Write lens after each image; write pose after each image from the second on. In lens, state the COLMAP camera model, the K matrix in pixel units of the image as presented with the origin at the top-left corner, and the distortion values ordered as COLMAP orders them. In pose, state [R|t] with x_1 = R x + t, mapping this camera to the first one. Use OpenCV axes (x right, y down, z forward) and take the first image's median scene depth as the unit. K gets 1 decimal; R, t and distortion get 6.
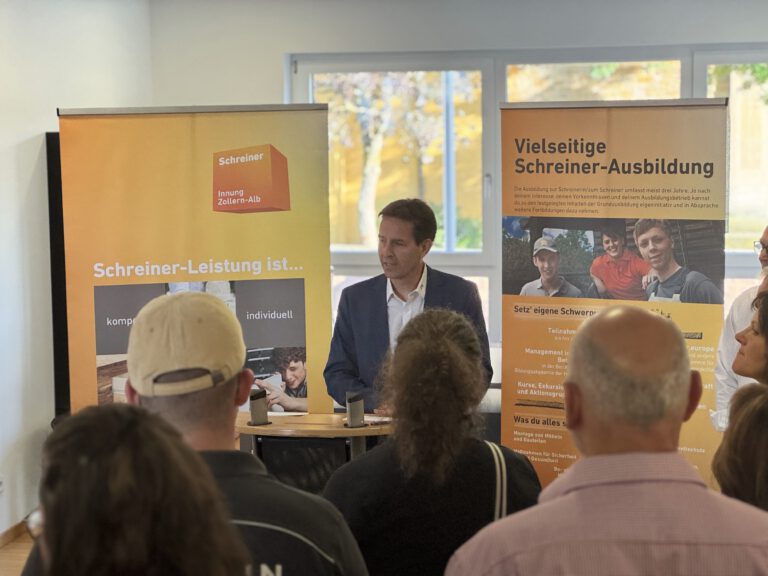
lens RADIAL K [[1773.1, 0, 353.7], [0, 1773.1, 277.7], [0, 0, 1]] dist [0.216184, 0.000000]
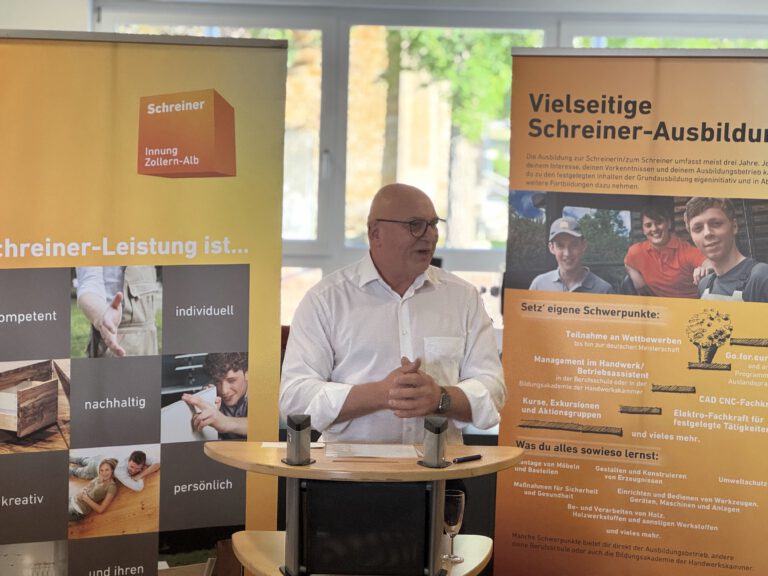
lens RADIAL K [[1773.1, 0, 383.1], [0, 1773.1, 282.2], [0, 0, 1]] dist [0.216184, 0.000000]
pose [[0.974733, 0.014915, 0.222874, -0.149550], [-0.016145, 0.999863, 0.003701, 0.004583], [-0.222788, -0.007206, 0.974840, 0.235018]]
